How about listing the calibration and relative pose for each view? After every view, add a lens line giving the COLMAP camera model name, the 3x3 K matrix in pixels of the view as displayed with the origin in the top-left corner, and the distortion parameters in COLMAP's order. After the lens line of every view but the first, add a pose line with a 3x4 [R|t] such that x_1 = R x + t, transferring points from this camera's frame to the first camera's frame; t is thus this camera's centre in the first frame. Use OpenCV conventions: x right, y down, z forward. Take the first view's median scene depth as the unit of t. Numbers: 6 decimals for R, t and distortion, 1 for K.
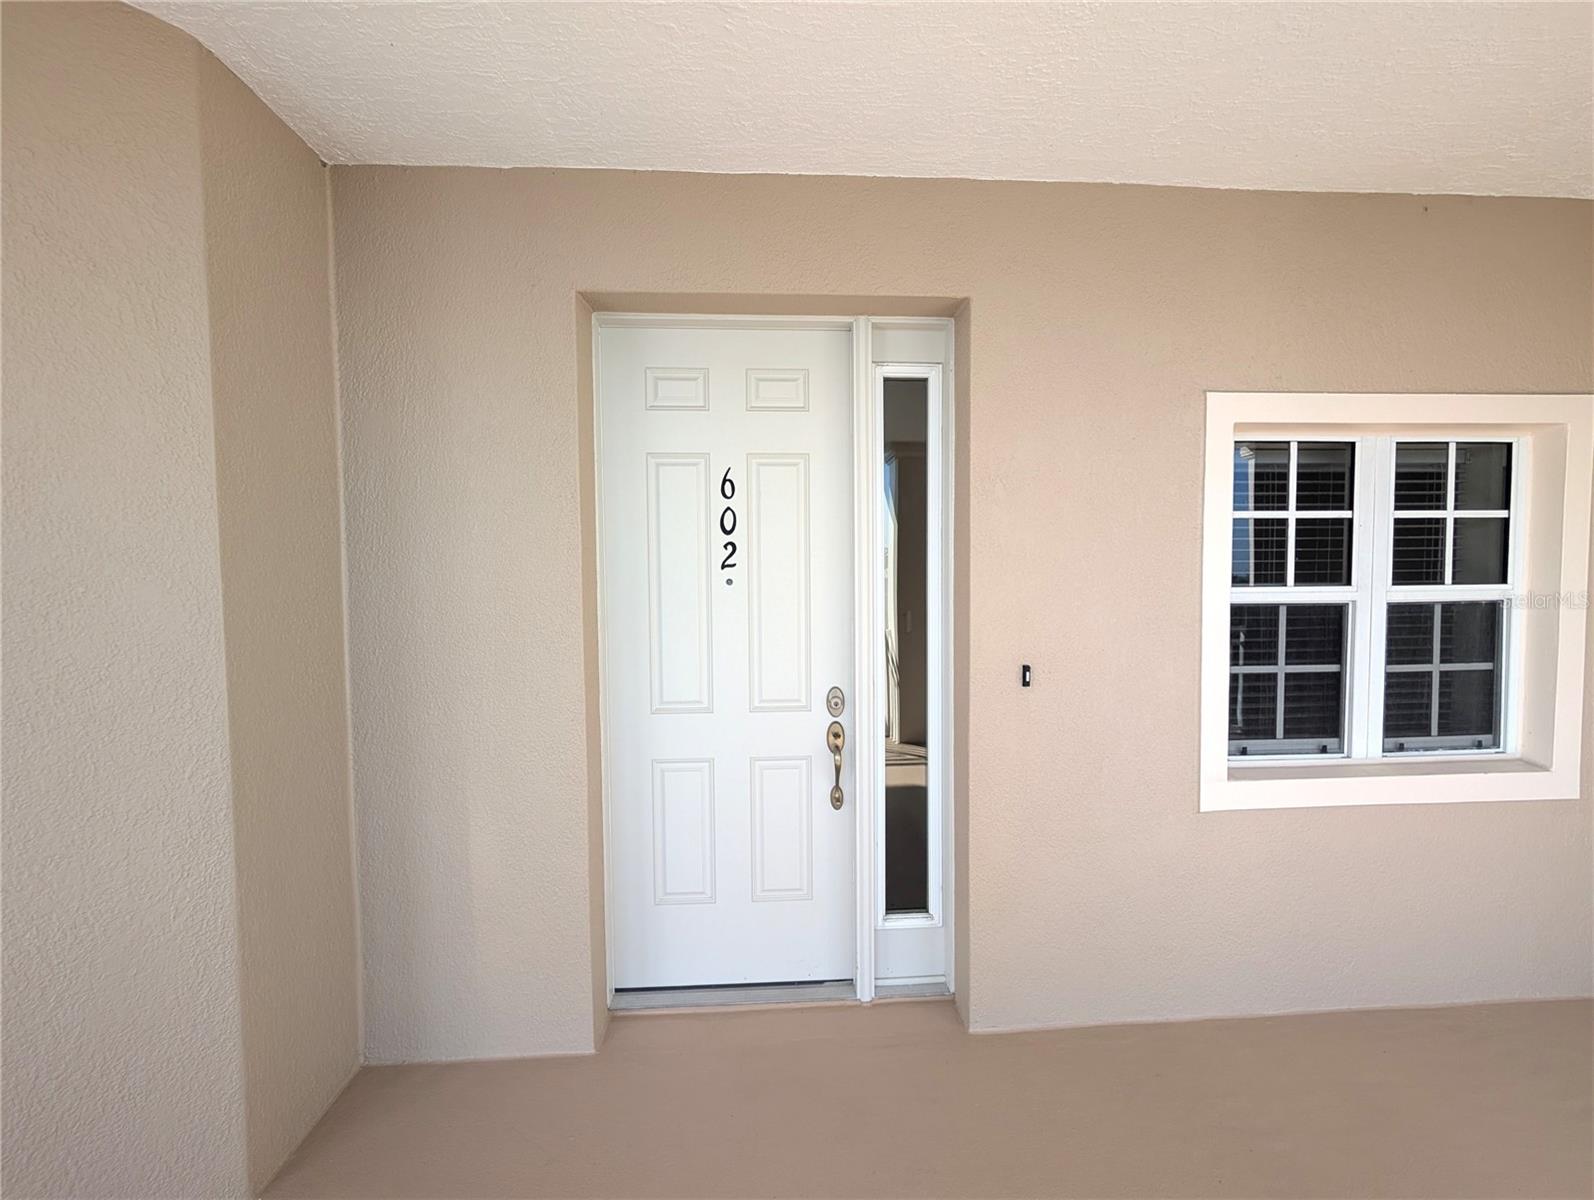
lens RADIAL K [[605.4, 0, 800.4], [0, 605.4, 604.1], [0, 0, 1]] dist [0.000203, 0.000300]
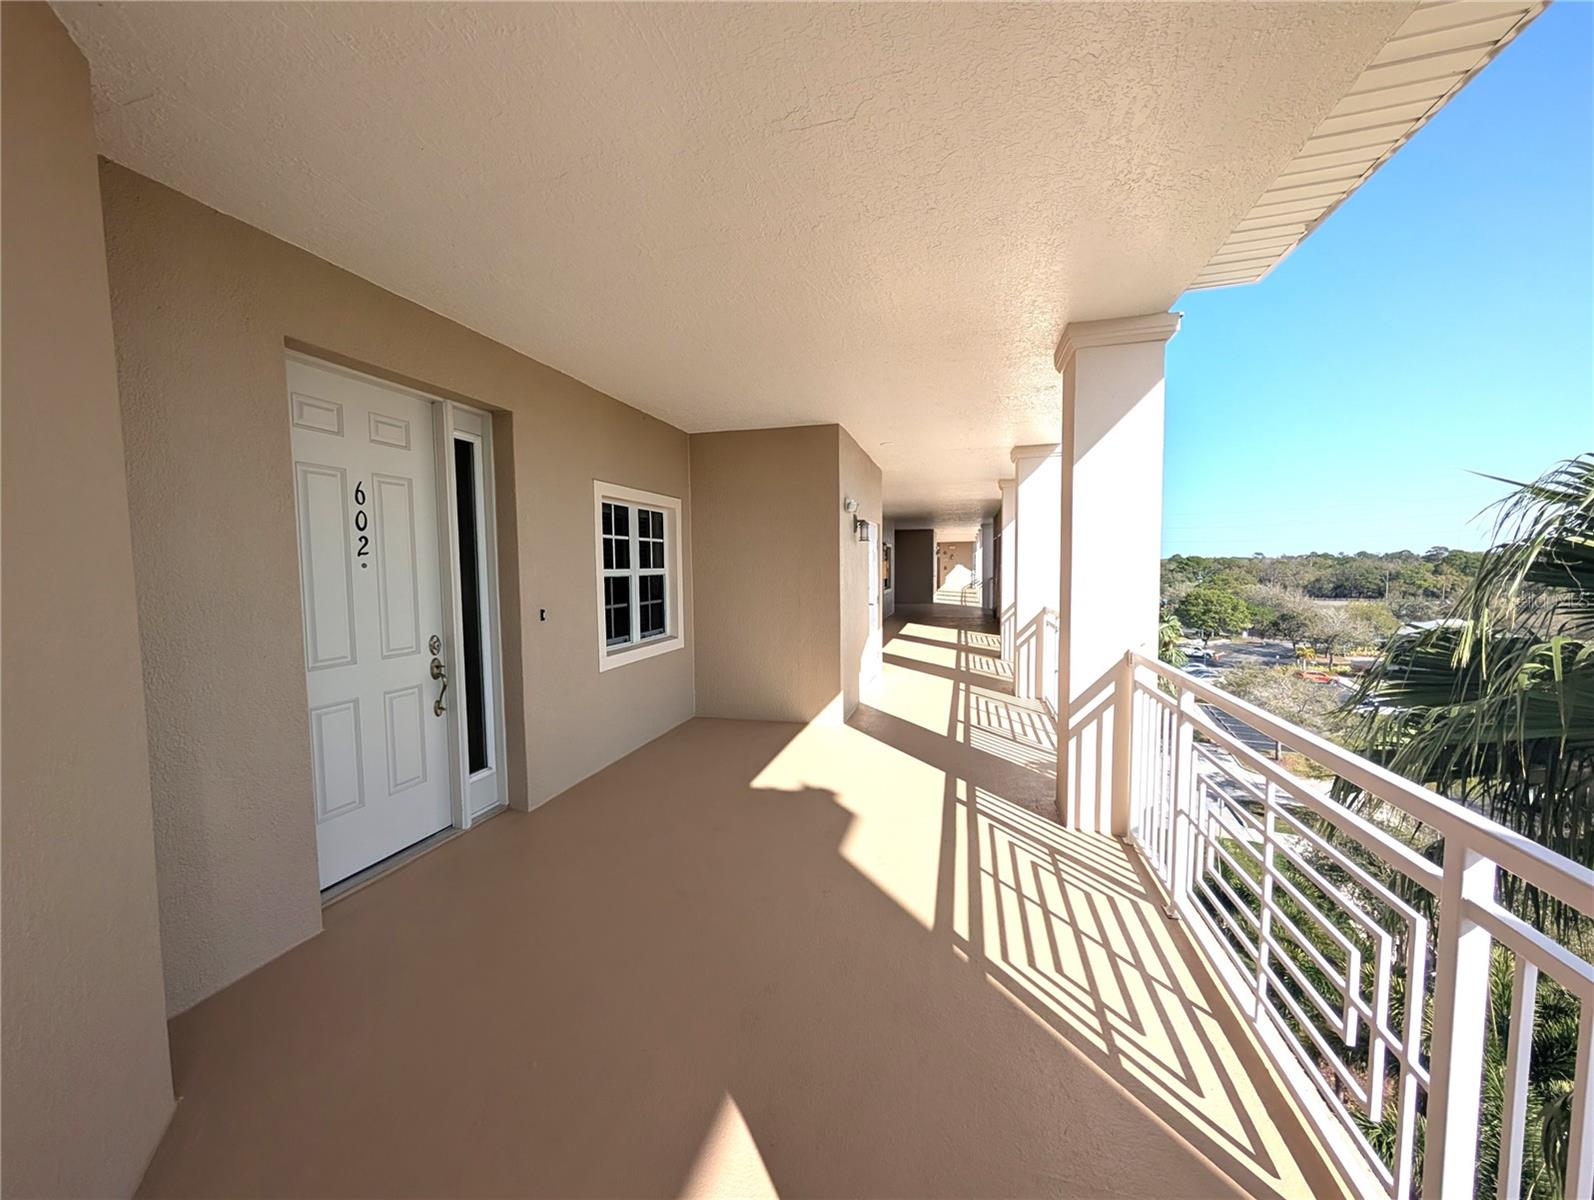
lens RADIAL K [[605.4, 0, 794.1], [0, 605.4, 603.5], [0, 0, 1]] dist [0.000203, 0.000300]
pose [[0.325407, -0.053308, 0.944070, -1.095344], [0.043409, 0.998199, 0.041402, 0.033942], [-0.944577, 0.027509, 0.327135, -0.357167]]
